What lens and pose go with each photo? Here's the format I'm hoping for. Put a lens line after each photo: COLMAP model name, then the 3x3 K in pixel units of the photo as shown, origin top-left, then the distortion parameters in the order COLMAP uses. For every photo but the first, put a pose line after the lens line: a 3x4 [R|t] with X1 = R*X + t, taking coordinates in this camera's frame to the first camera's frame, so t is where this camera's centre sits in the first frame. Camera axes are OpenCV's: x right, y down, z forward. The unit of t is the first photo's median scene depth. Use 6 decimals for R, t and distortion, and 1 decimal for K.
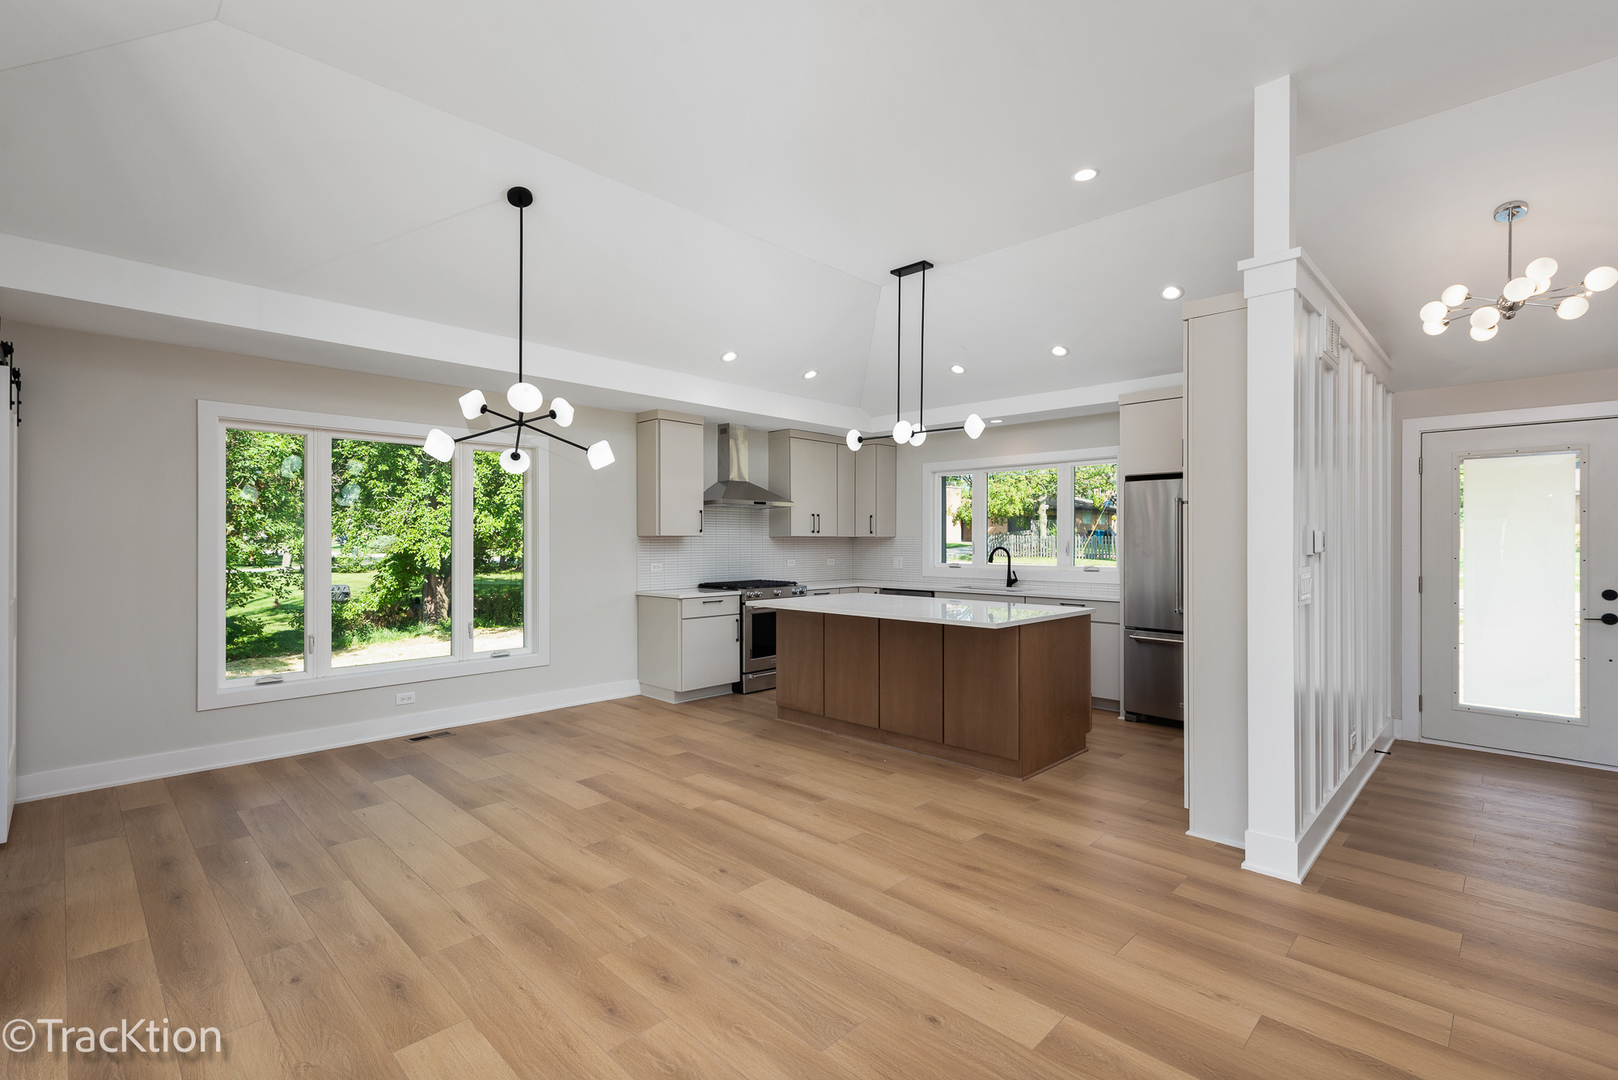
lens RADIAL K [[730.8, 0, 802.0], [0, 730.8, 539.7], [0, 0, 1]] dist [0.012861, -0.001680]
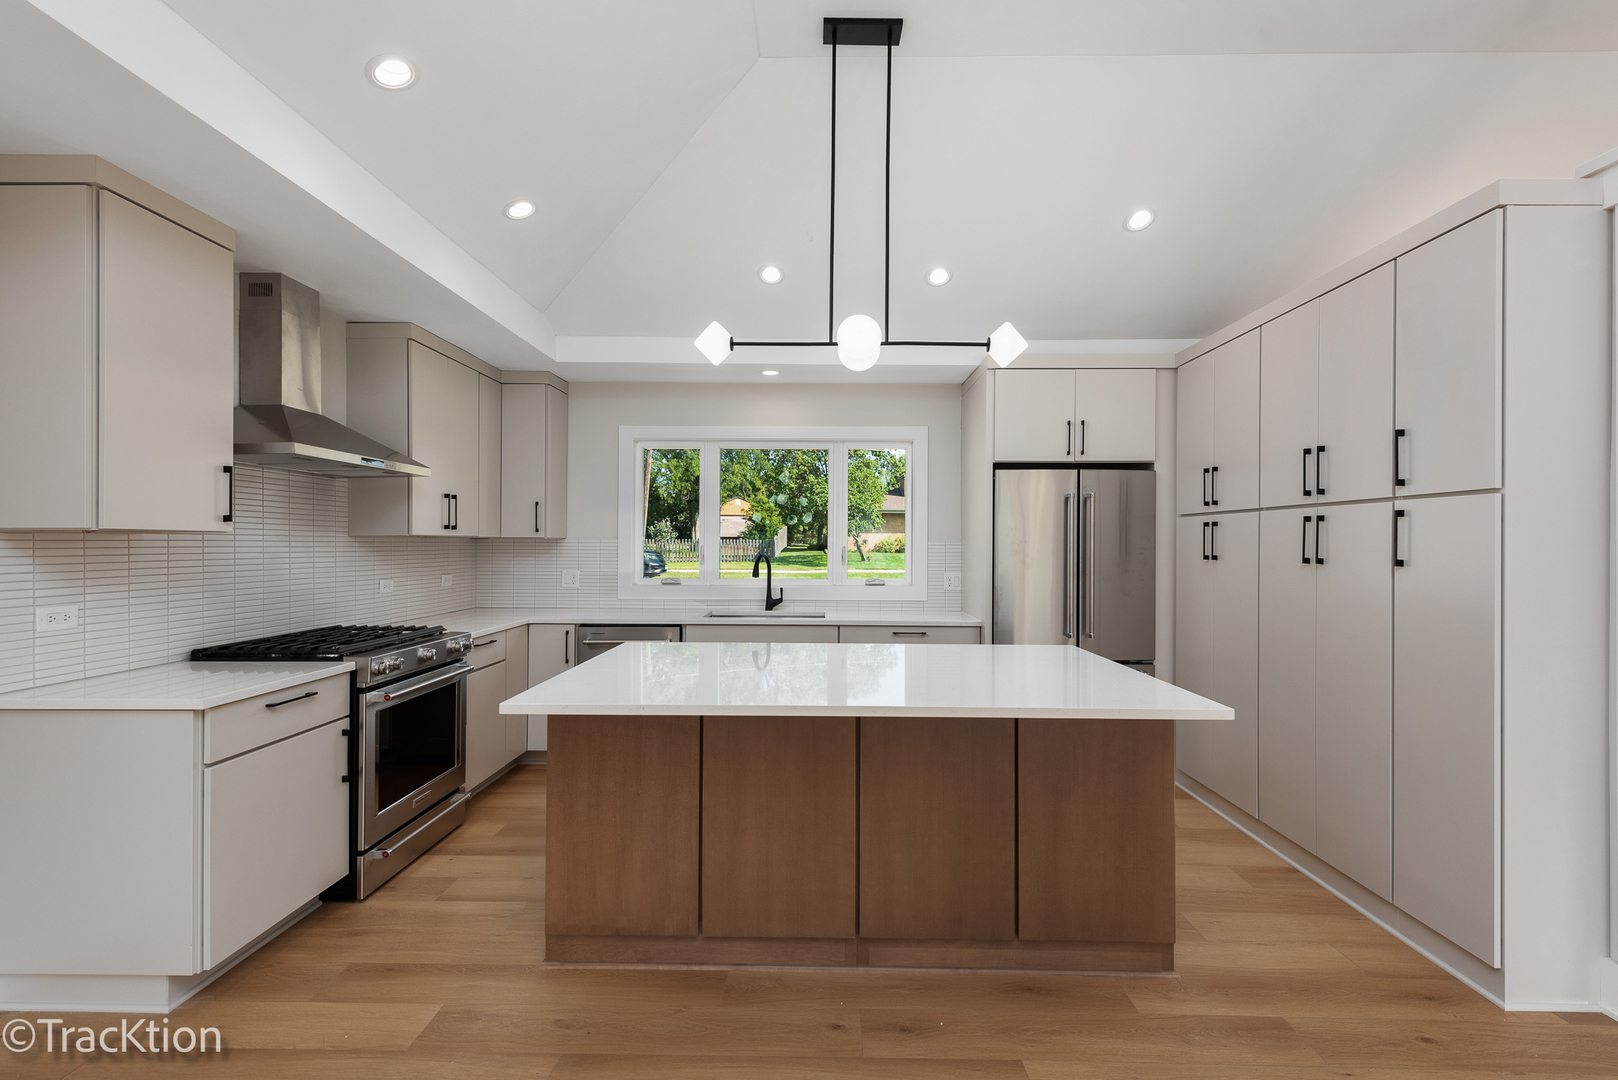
lens RADIAL K [[730.8, 0, 824.0], [0, 730.8, 541.0], [0, 0, 1]] dist [0.012861, -0.001680]
pose [[0.719388, 0.006887, 0.694574, -0.232148], [-0.006476, 0.999974, -0.003208, -0.001349], [-0.694578, -0.002190, 0.719414, 0.626859]]
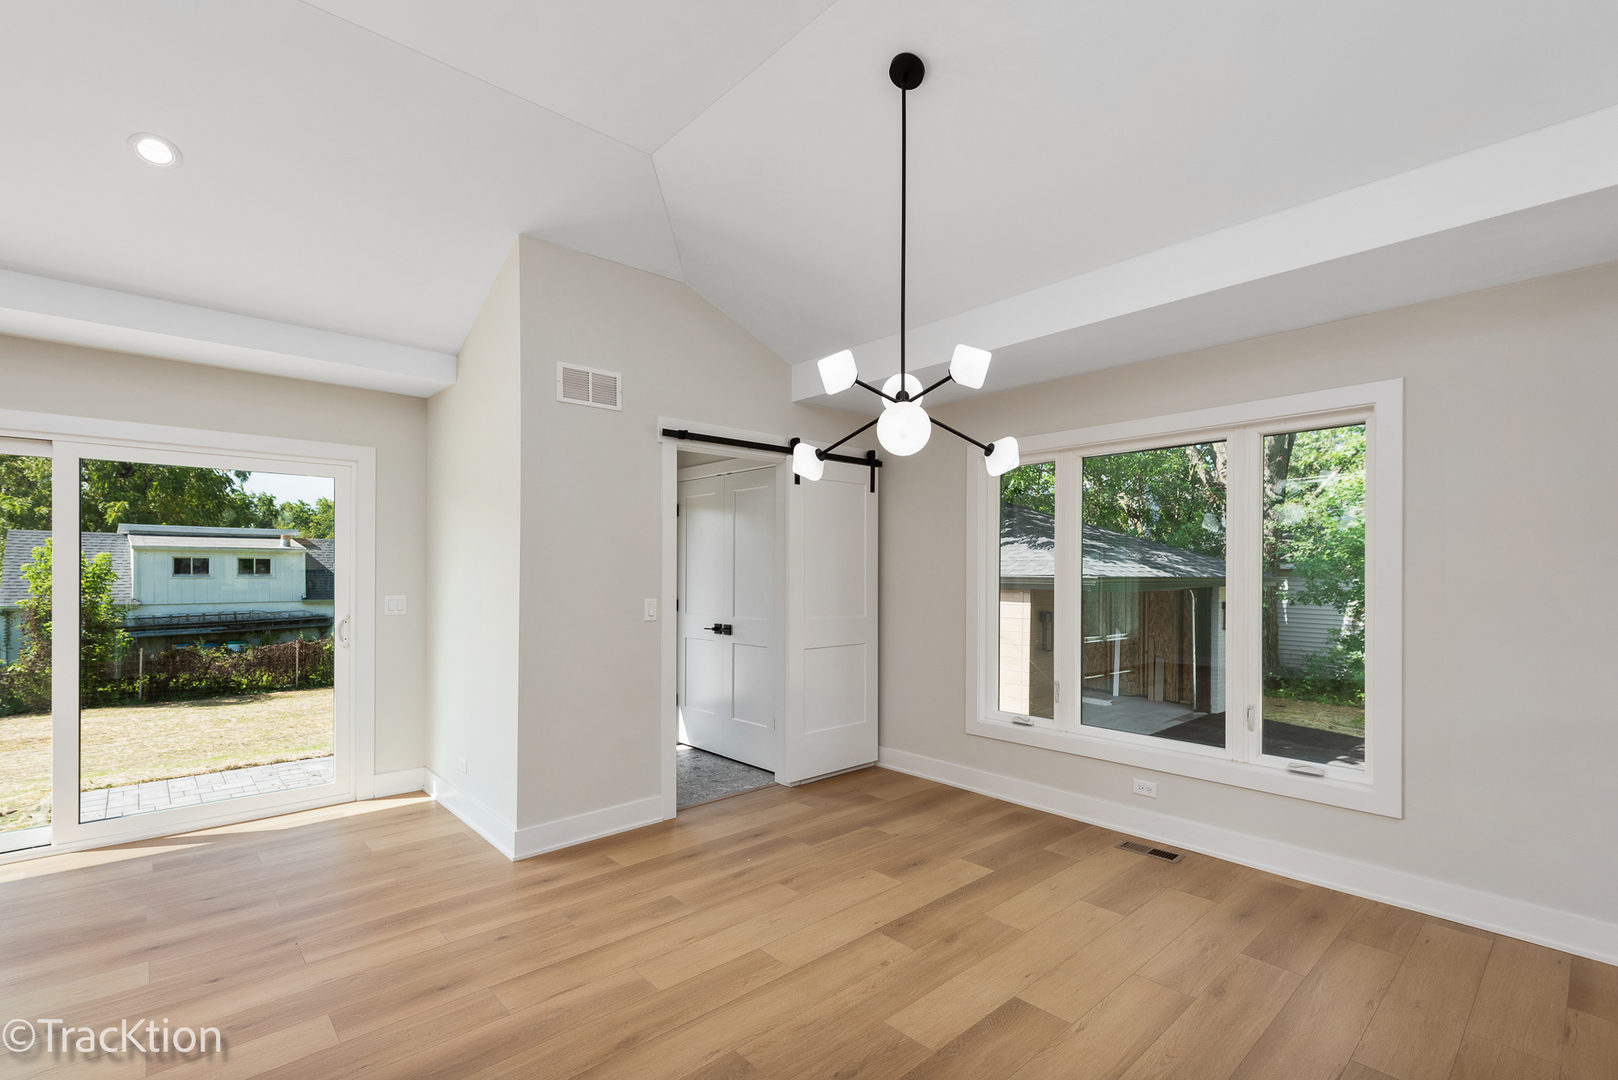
lens RADIAL K [[730.8, 0, 813.1], [0, 730.8, 569.8], [0, 0, 1]] dist [0.012861, -0.001680]
pose [[-0.044311, 0.001984, -0.999016, 0.223765], [-0.001954, 0.999996, 0.002072, -0.007374], [0.999016, 0.002044, -0.044307, 0.696254]]
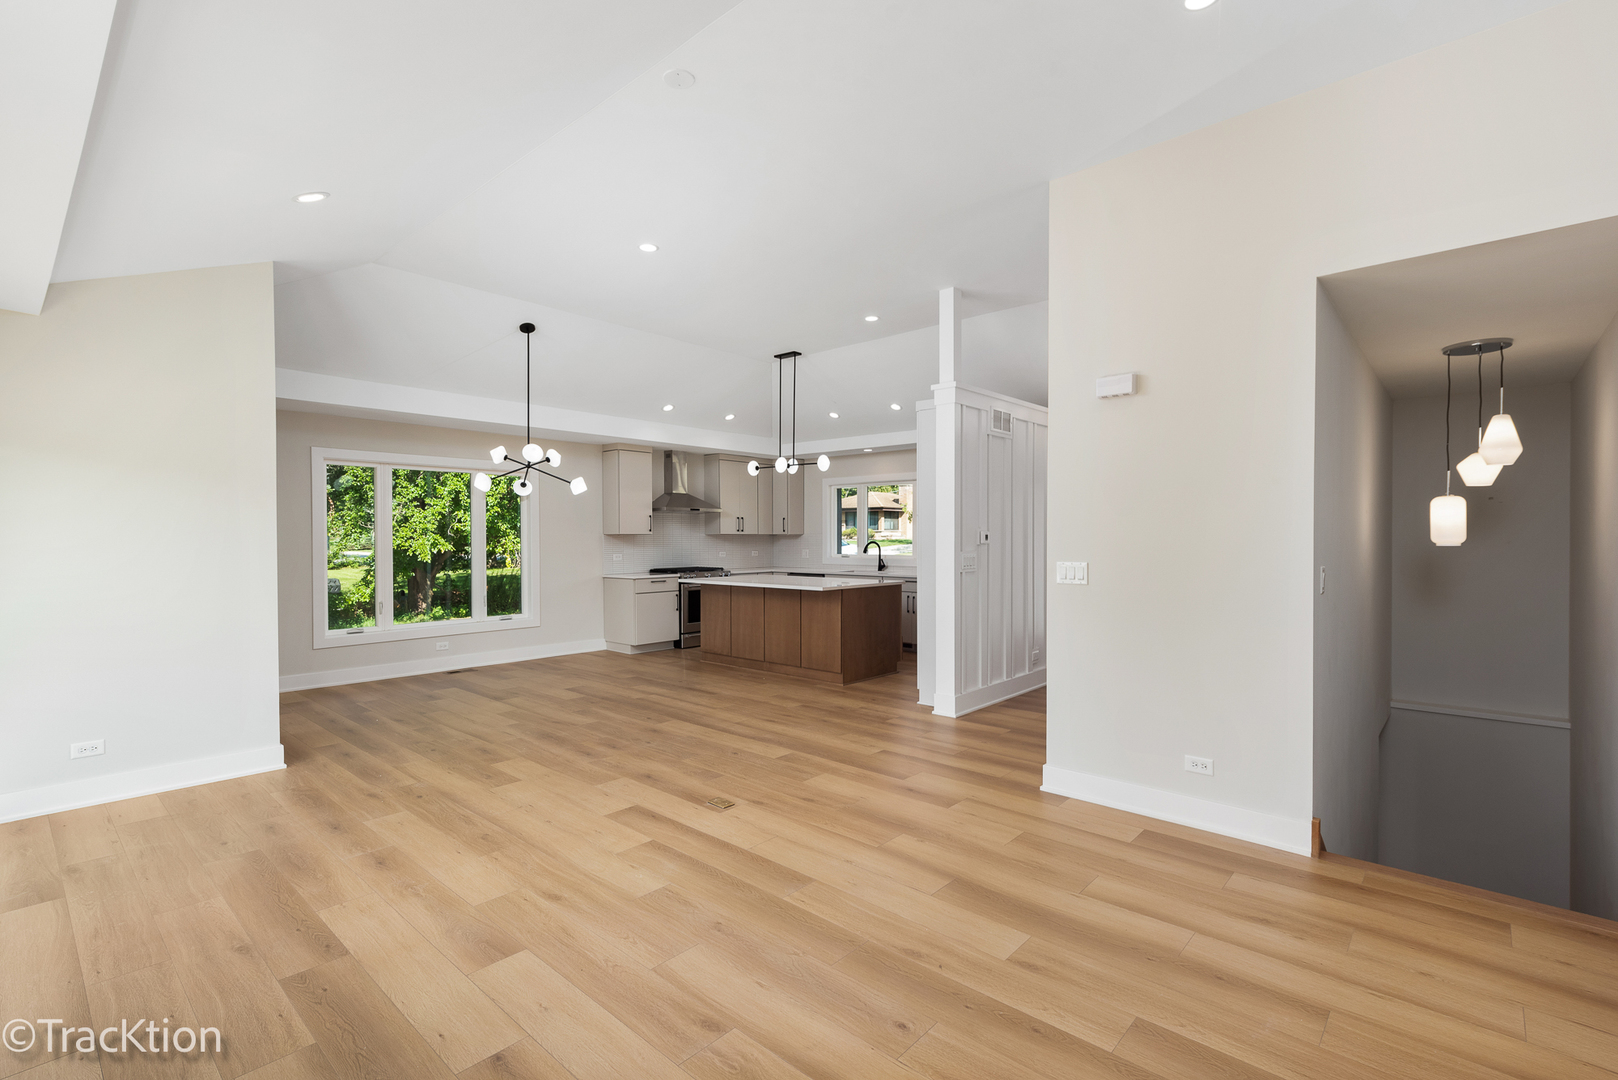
lens RADIAL K [[730.8, 0, 809.5], [0, 730.8, 544.8], [0, 0, 1]] dist [0.012861, -0.001680]
pose [[0.998914, -0.003034, 0.046503, 0.122098], [0.002486, 0.999927, 0.011847, -0.000912], [-0.046535, -0.011718, 0.998848, -0.488760]]
